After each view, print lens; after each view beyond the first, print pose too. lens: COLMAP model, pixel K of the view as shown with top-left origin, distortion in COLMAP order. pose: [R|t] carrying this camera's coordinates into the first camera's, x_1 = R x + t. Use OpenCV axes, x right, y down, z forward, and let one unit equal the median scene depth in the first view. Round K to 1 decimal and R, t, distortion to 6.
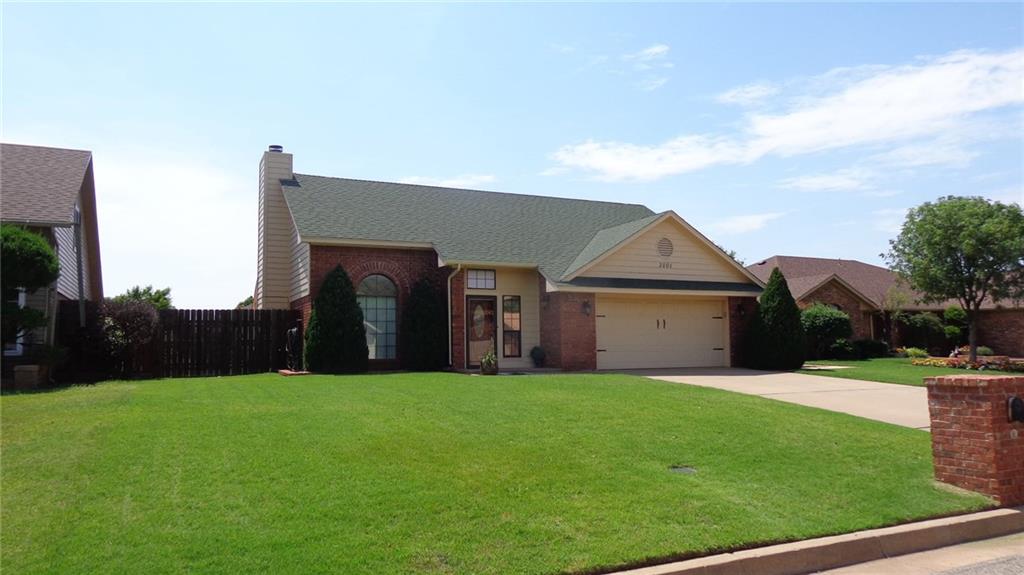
lens RADIAL K [[721.2, 0, 512.0], [0, 721.2, 287.5], [0, 0, 1]] dist [-0.004850, -0.000249]
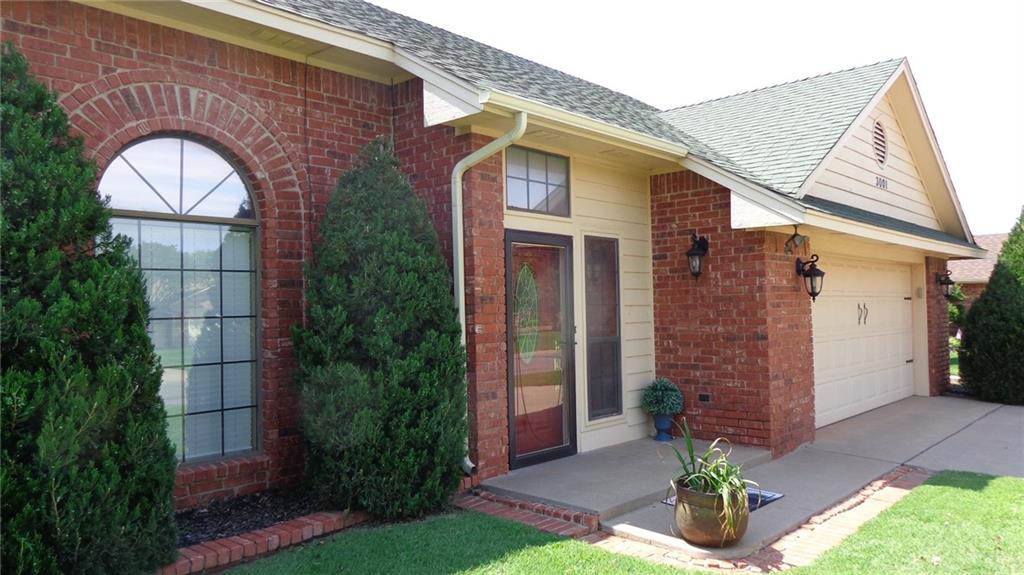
lens RADIAL K [[721.2, 0, 512.0], [0, 721.2, 287.5], [0, 0, 1]] dist [-0.004850, -0.000249]
pose [[0.912898, 0.006440, 0.408136, -0.183851], [-0.028510, 0.998440, 0.048015, 0.019900], [-0.407190, -0.055469, 0.911658, 0.711562]]
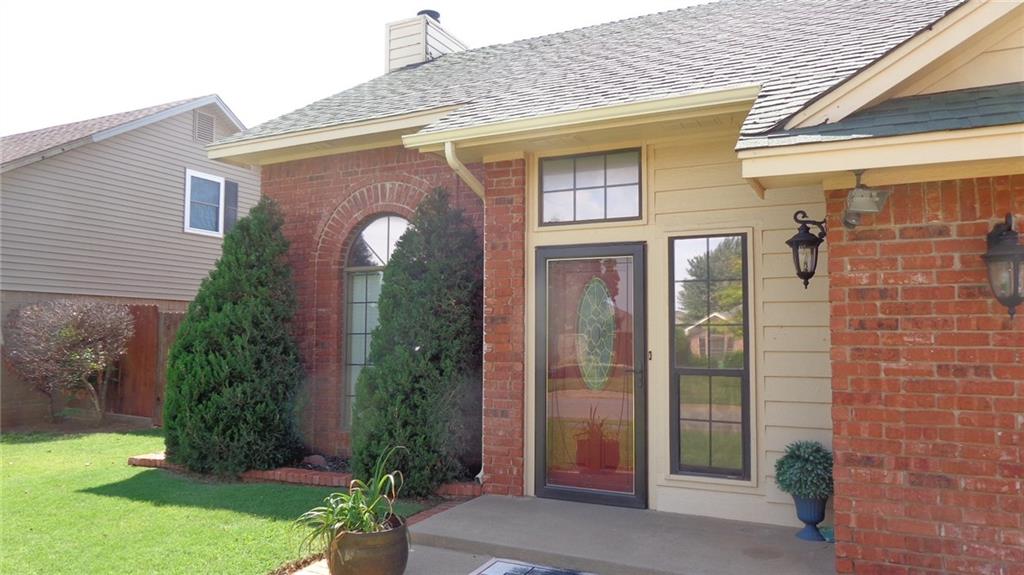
lens RADIAL K [[721.2, 0, 512.0], [0, 721.2, 287.5], [0, 0, 1]] dist [-0.004850, -0.000249]
pose [[0.654075, -0.042433, -0.755239, 0.152389], [0.056498, 0.998377, -0.007164, 0.028103], [0.754317, -0.037984, 0.655411, 0.787844]]
